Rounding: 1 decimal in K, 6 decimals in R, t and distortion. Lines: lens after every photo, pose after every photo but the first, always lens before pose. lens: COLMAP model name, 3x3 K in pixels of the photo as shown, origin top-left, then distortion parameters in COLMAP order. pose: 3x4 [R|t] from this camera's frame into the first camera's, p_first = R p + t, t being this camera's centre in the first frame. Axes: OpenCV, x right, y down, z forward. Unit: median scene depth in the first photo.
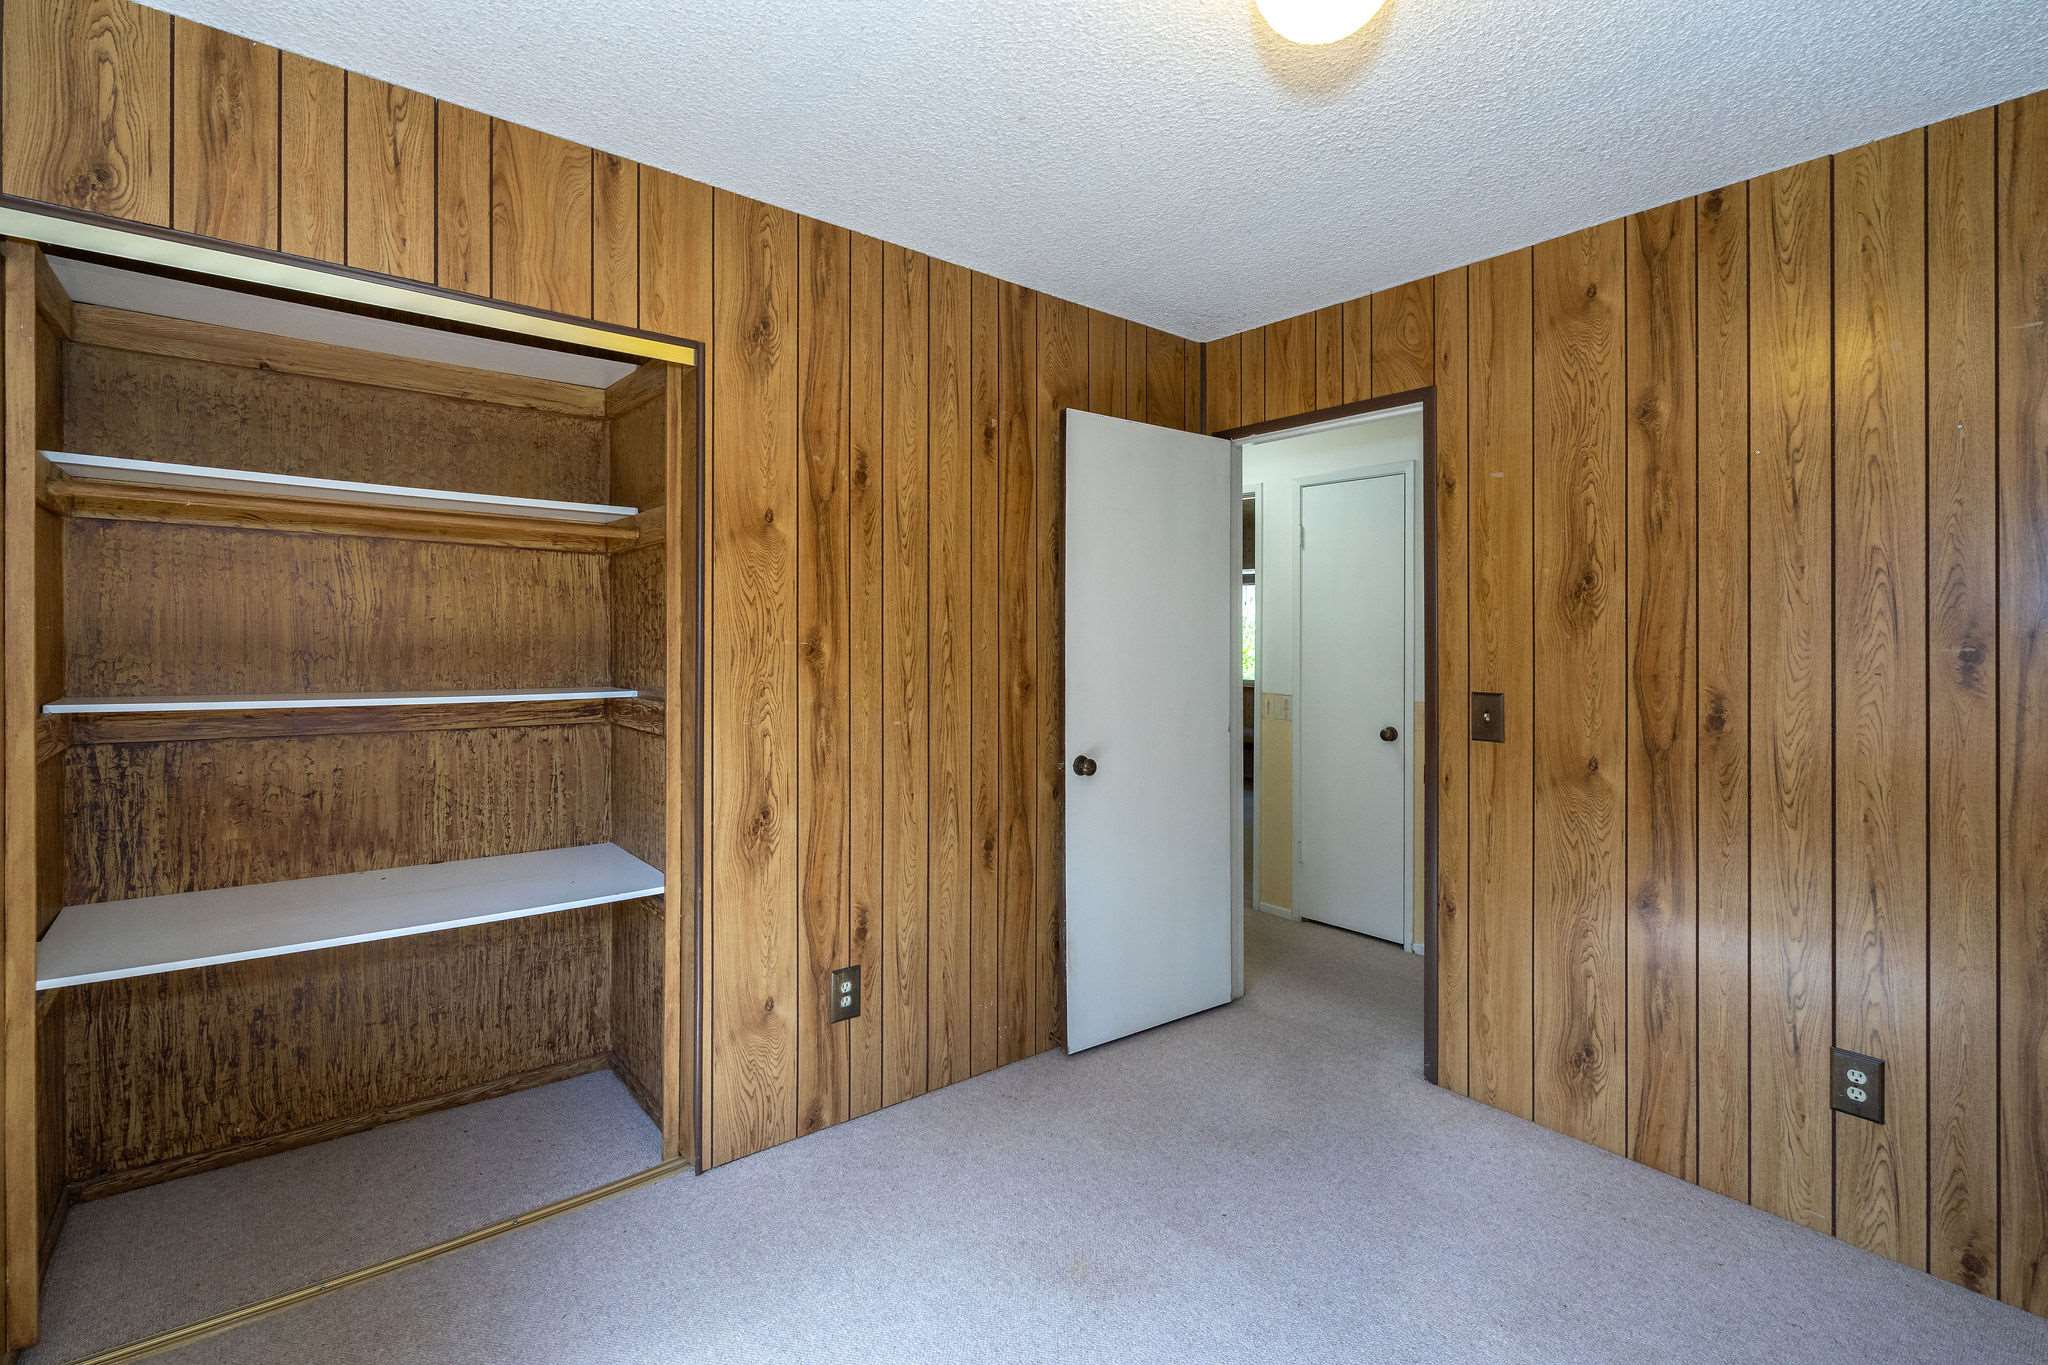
lens RADIAL K [[892.7, 0, 1027.5], [0, 892.7, 635.4], [0, 0, 1]] dist [-0.001403, 0.000668]
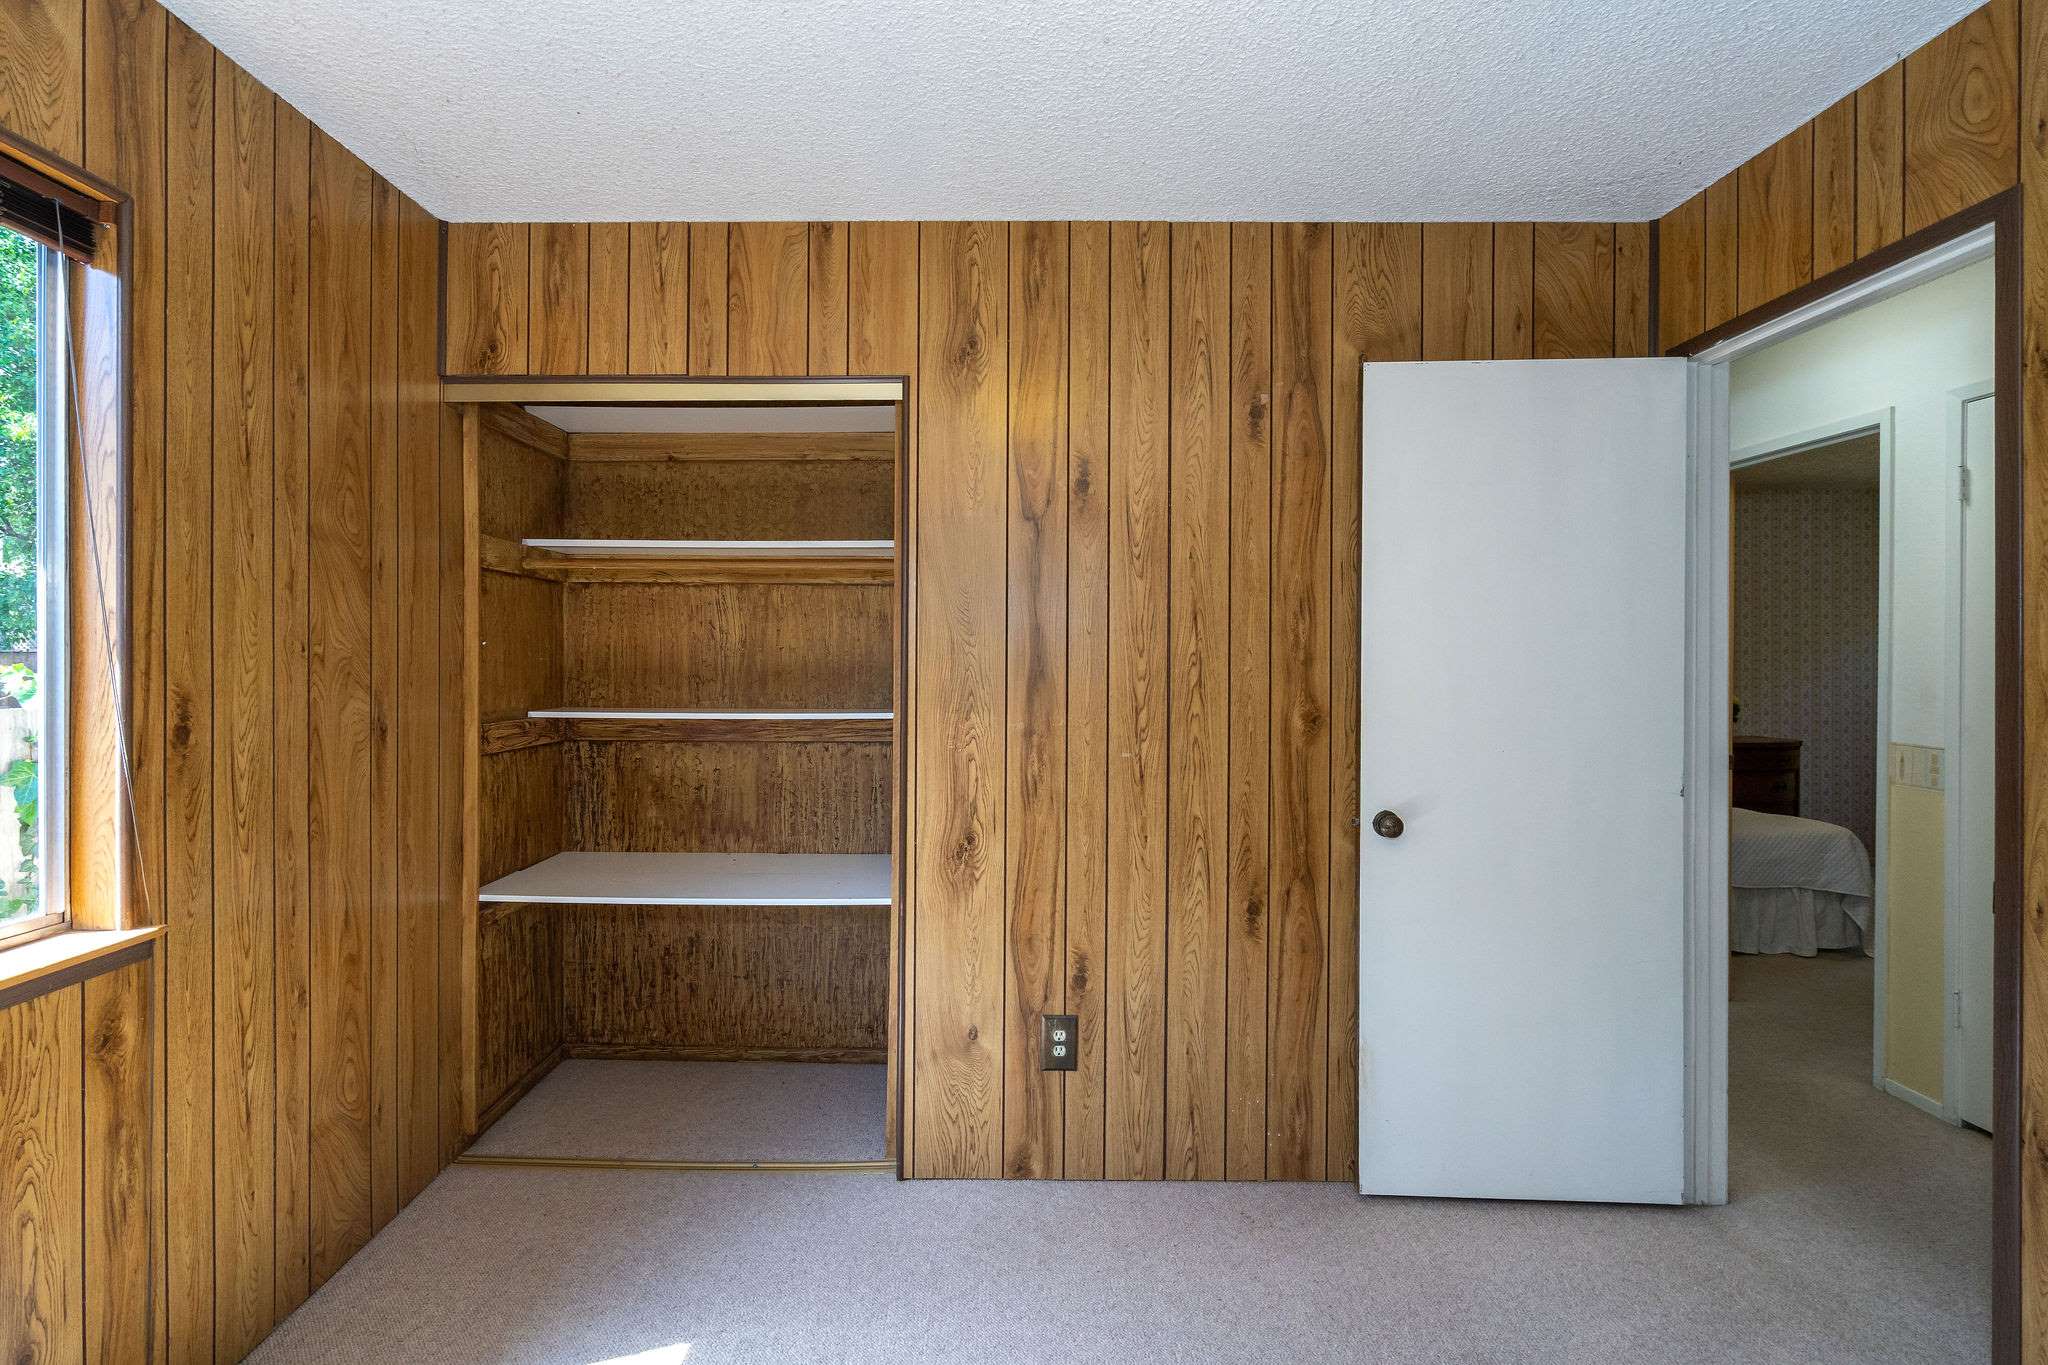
lens RADIAL K [[956.4, 0, 974.4], [0, 956.4, 661.5], [0, 0, 1]] dist [-0.006049, 0.005910]
pose [[0.786781, -0.010118, -0.617149, 0.352327], [0.010262, 0.999942, -0.003311, 0.006418], [0.617146, -0.003728, 0.786839, 0.165523]]
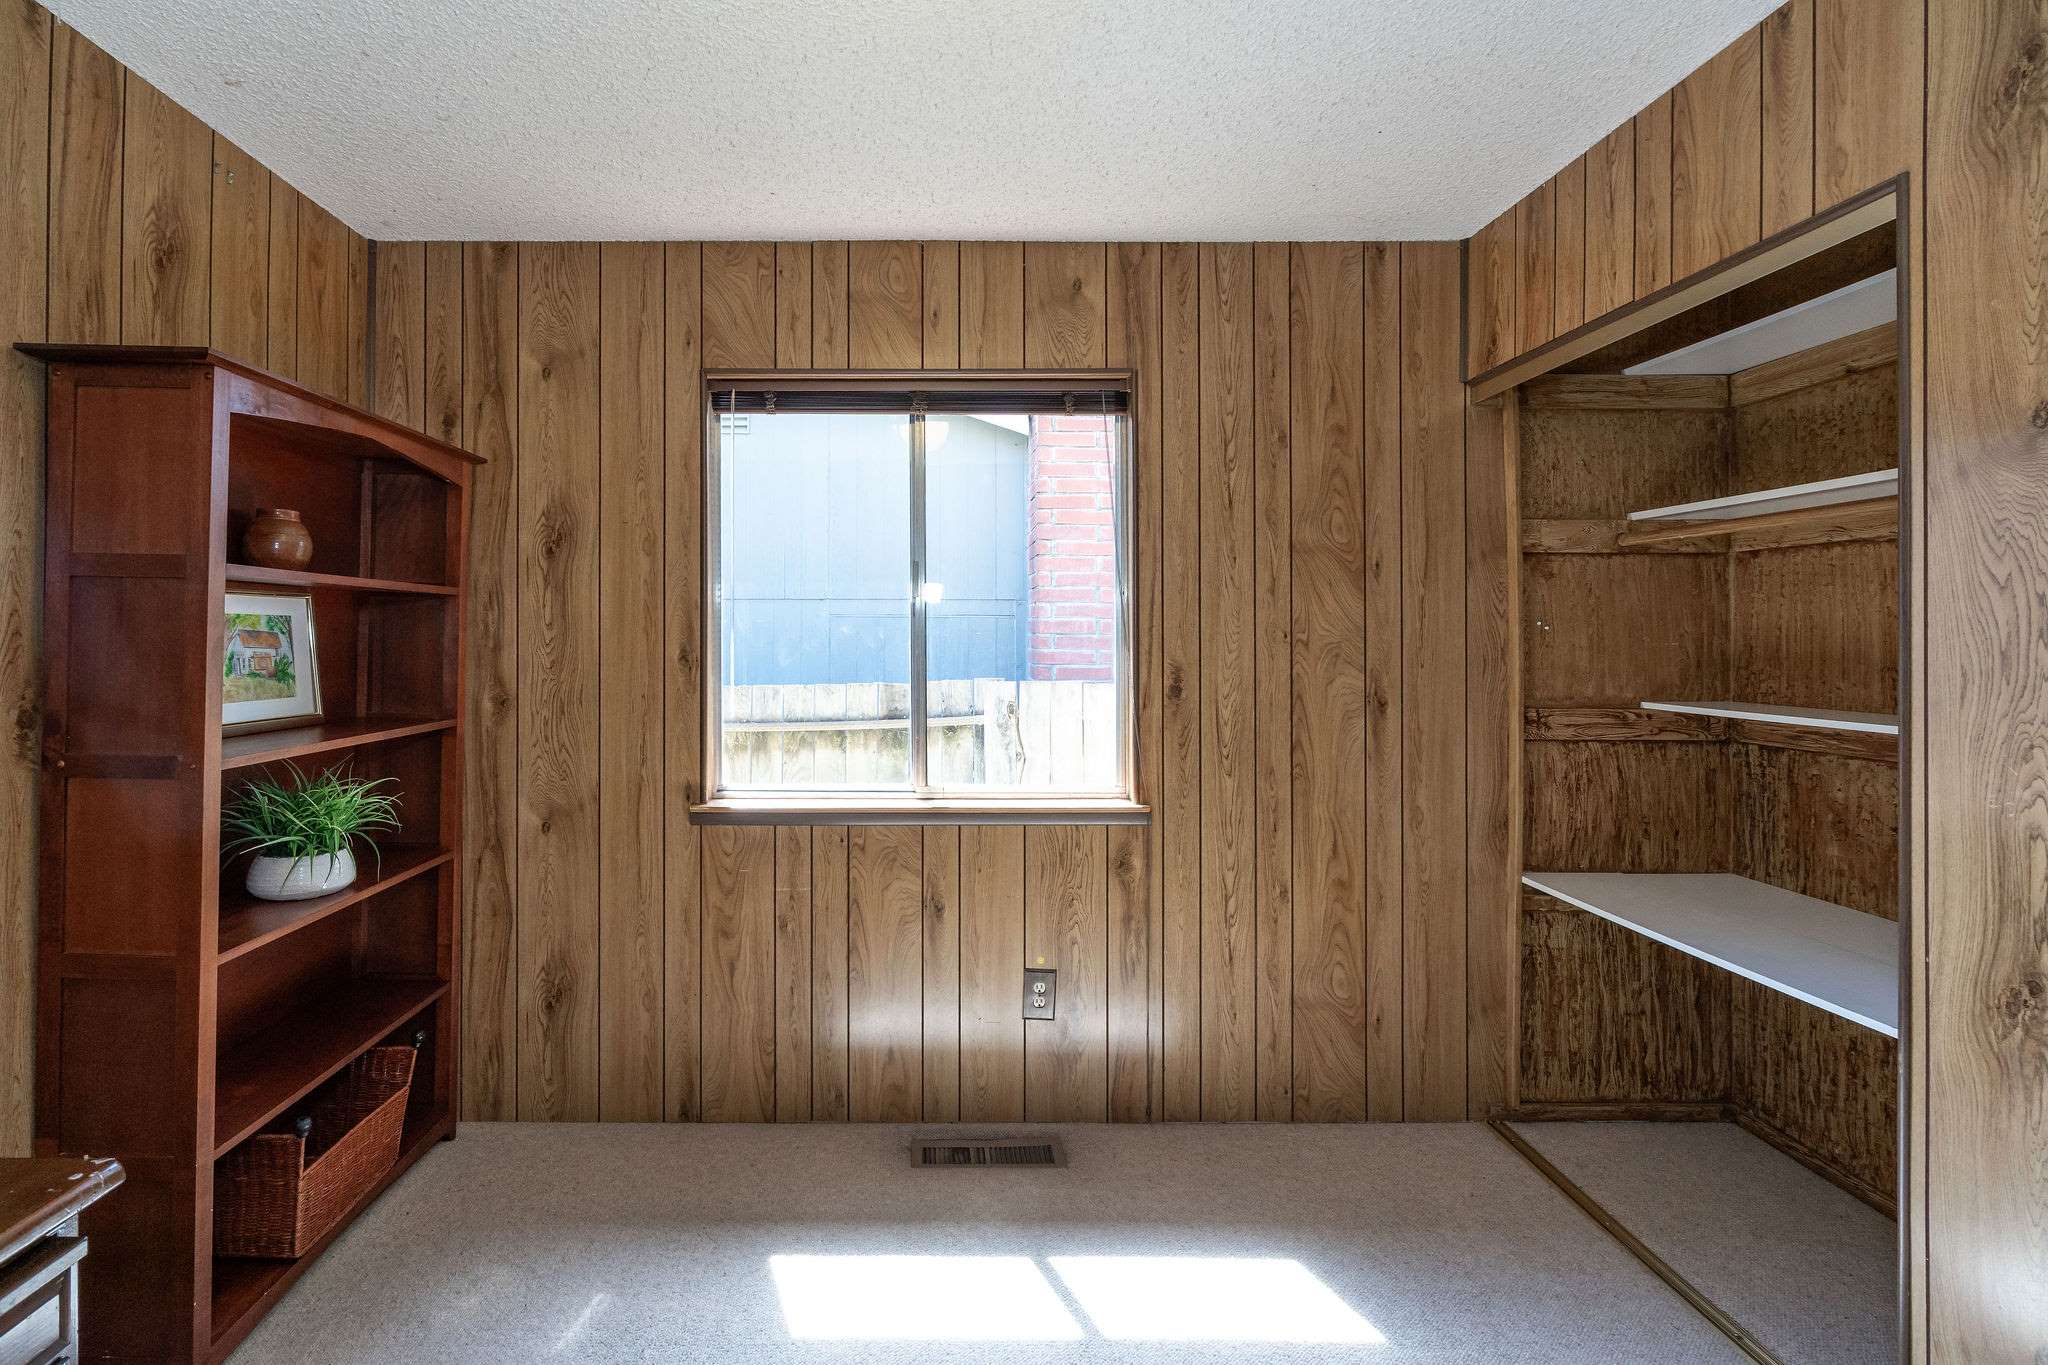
lens RADIAL K [[975.4, 0, 1001.1], [0, 975.4, 636.9], [0, 0, 1]] dist [-0.000703, 0.000286]
pose [[-0.562123, -0.015850, -0.826902, 0.506205], [-0.006398, 0.999870, -0.014816, 0.006849], [0.827029, -0.003037, -0.562151, 0.804276]]
